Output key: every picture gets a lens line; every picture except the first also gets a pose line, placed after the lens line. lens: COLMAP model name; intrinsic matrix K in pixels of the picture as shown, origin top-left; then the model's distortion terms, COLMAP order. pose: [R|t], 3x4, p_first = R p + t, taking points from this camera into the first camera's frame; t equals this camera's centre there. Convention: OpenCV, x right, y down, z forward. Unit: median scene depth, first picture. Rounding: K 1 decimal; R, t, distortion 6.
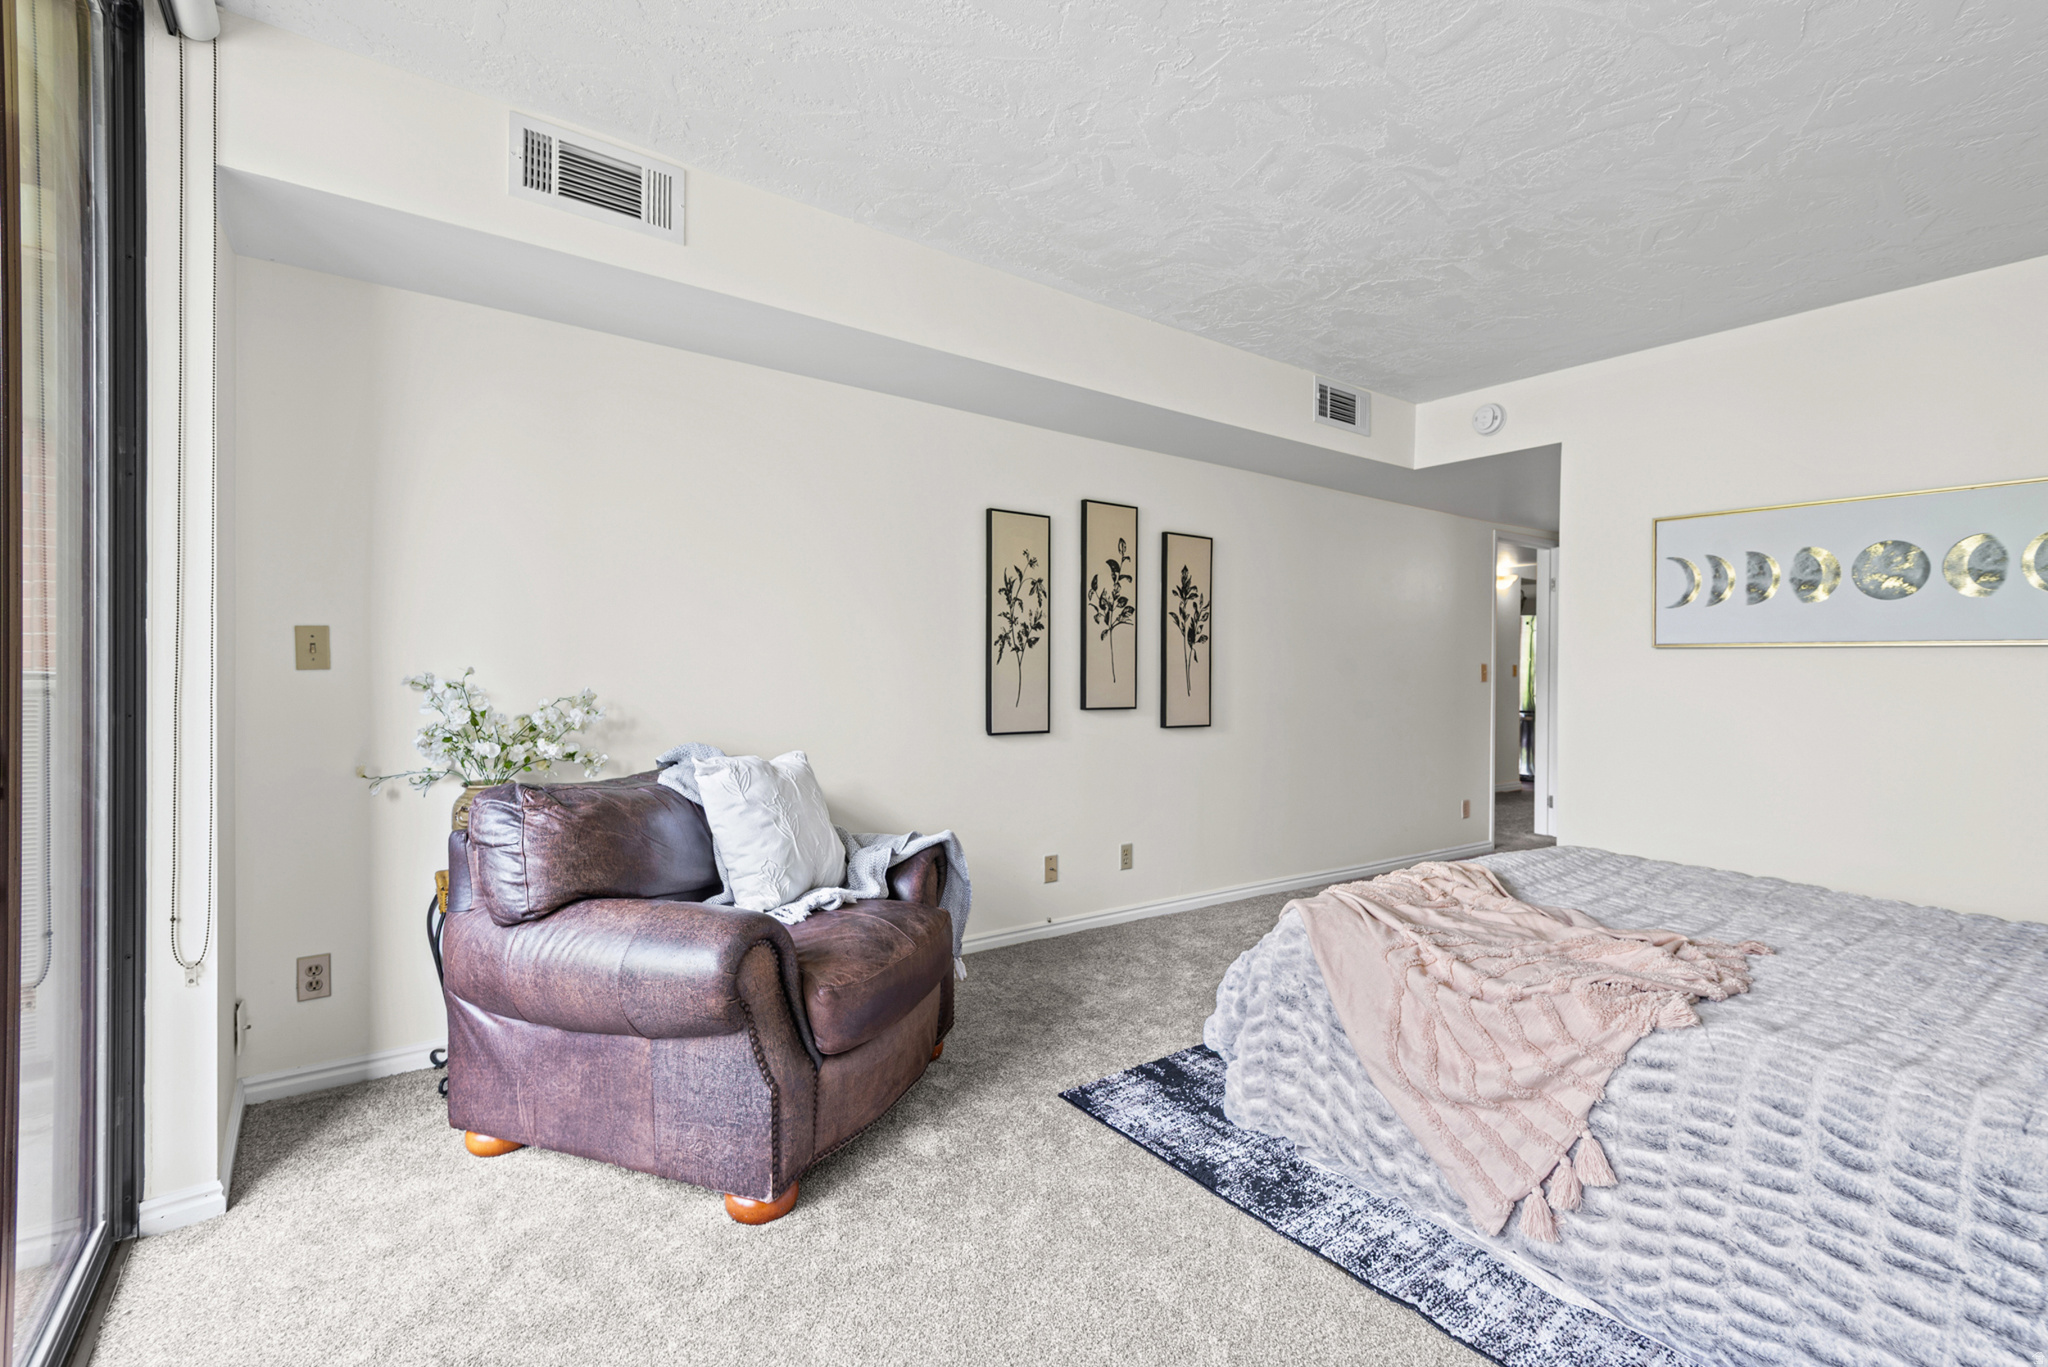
lens RADIAL K [[932.9, 0, 1016.1], [0, 932.9, 687.9], [0, 0, 1]] dist [0.020328, -0.008680]
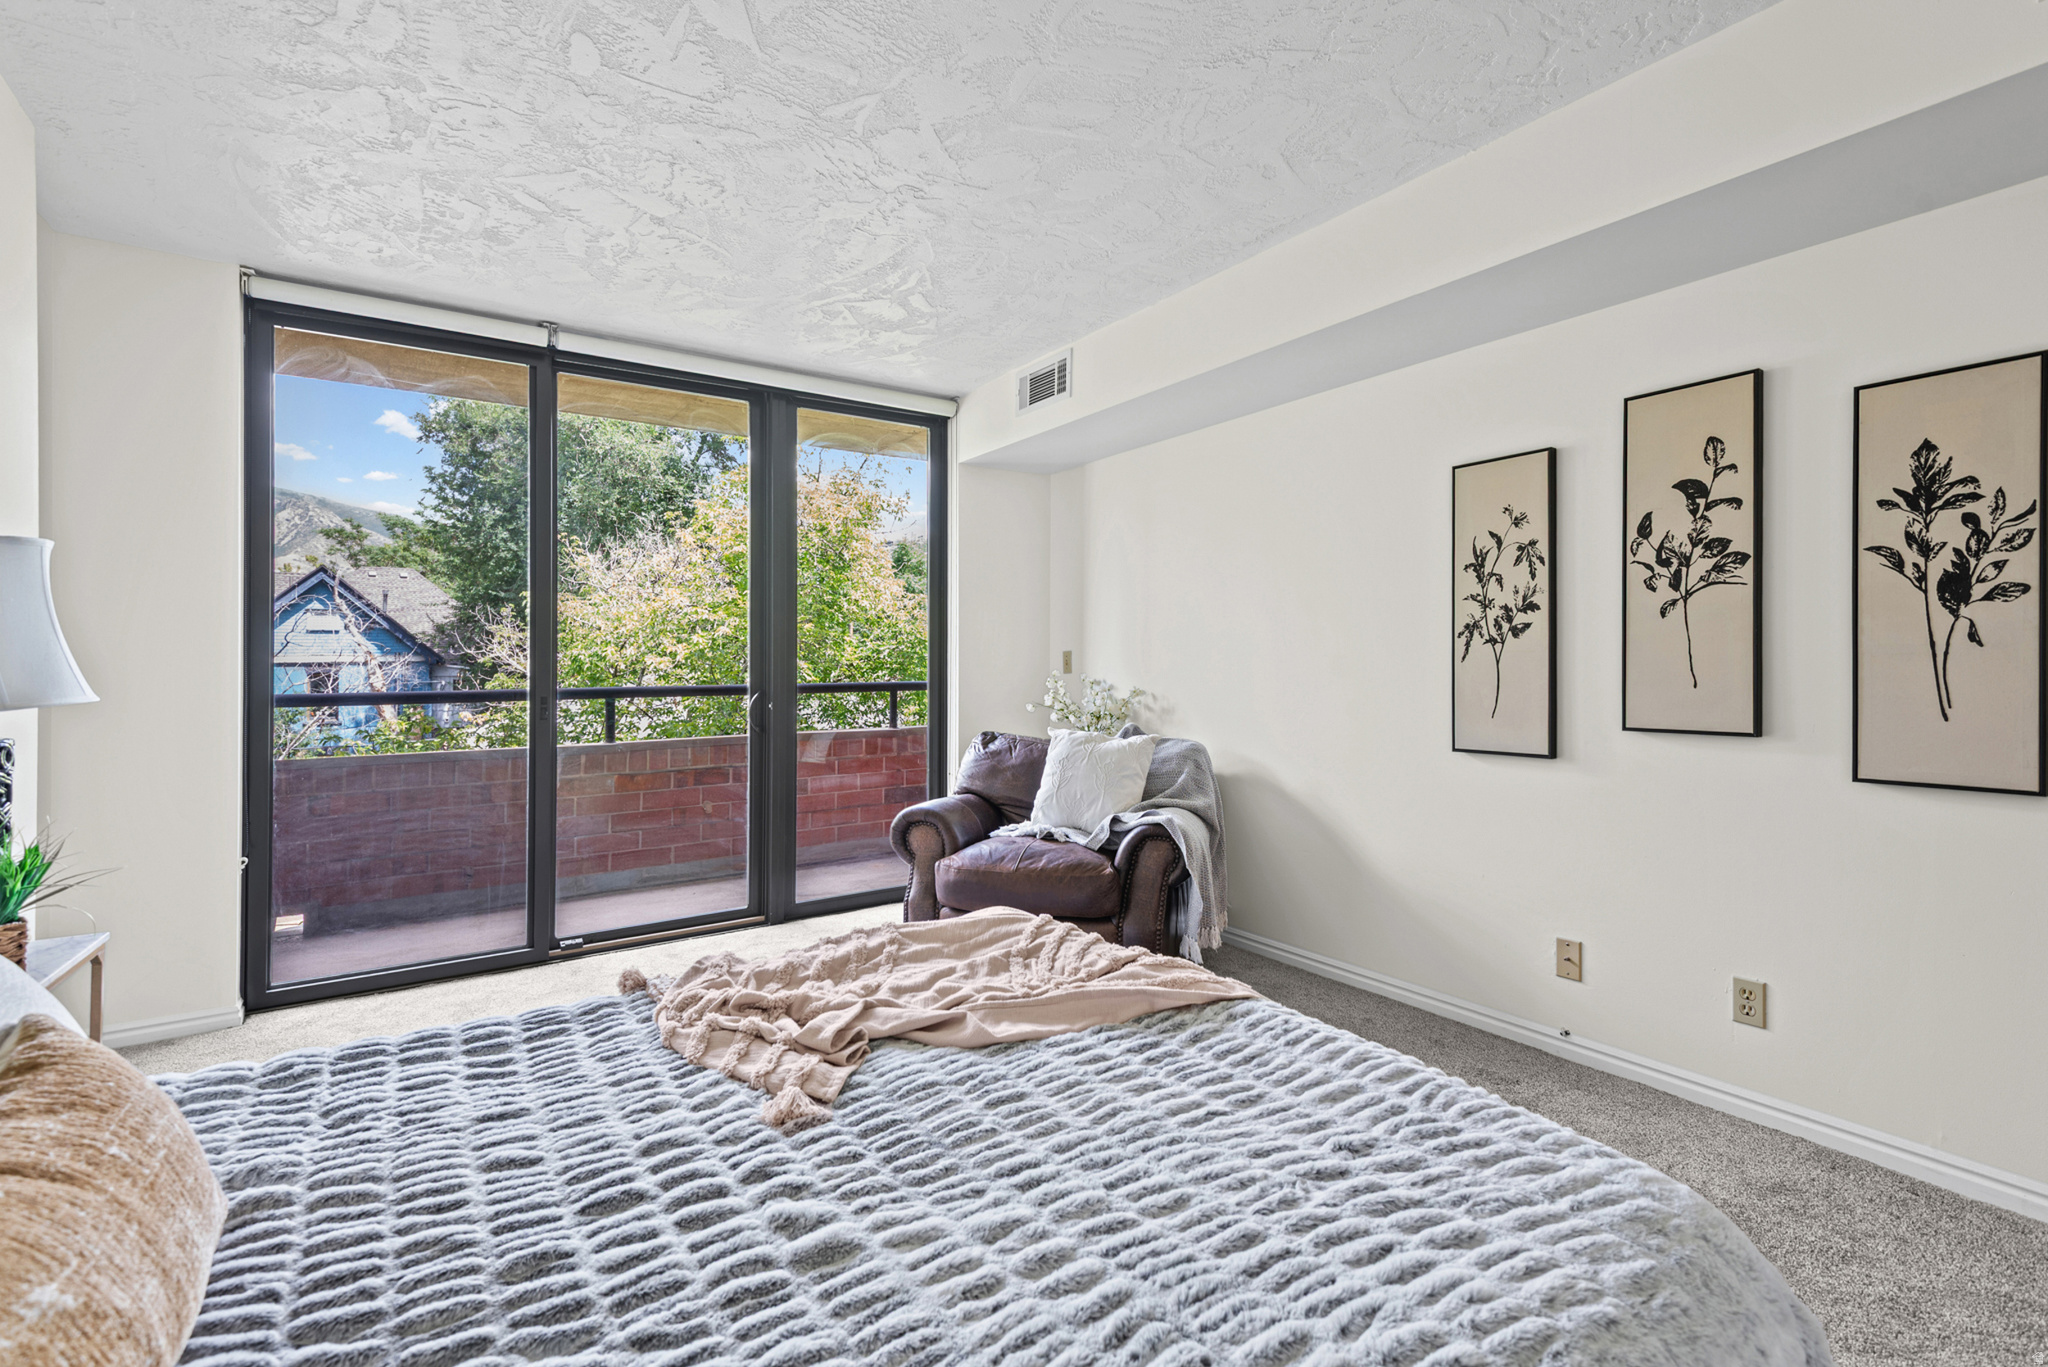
lens RADIAL K [[932.9, 0, 1026.7], [0, 932.9, 674.9], [0, 0, 1]] dist [0.020328, -0.008680]
pose [[-0.057134, 0.002673, -0.998363, 0.762212], [-0.007519, 0.999967, 0.003108, -0.013476], [0.998338, 0.007684, -0.057112, 0.654697]]
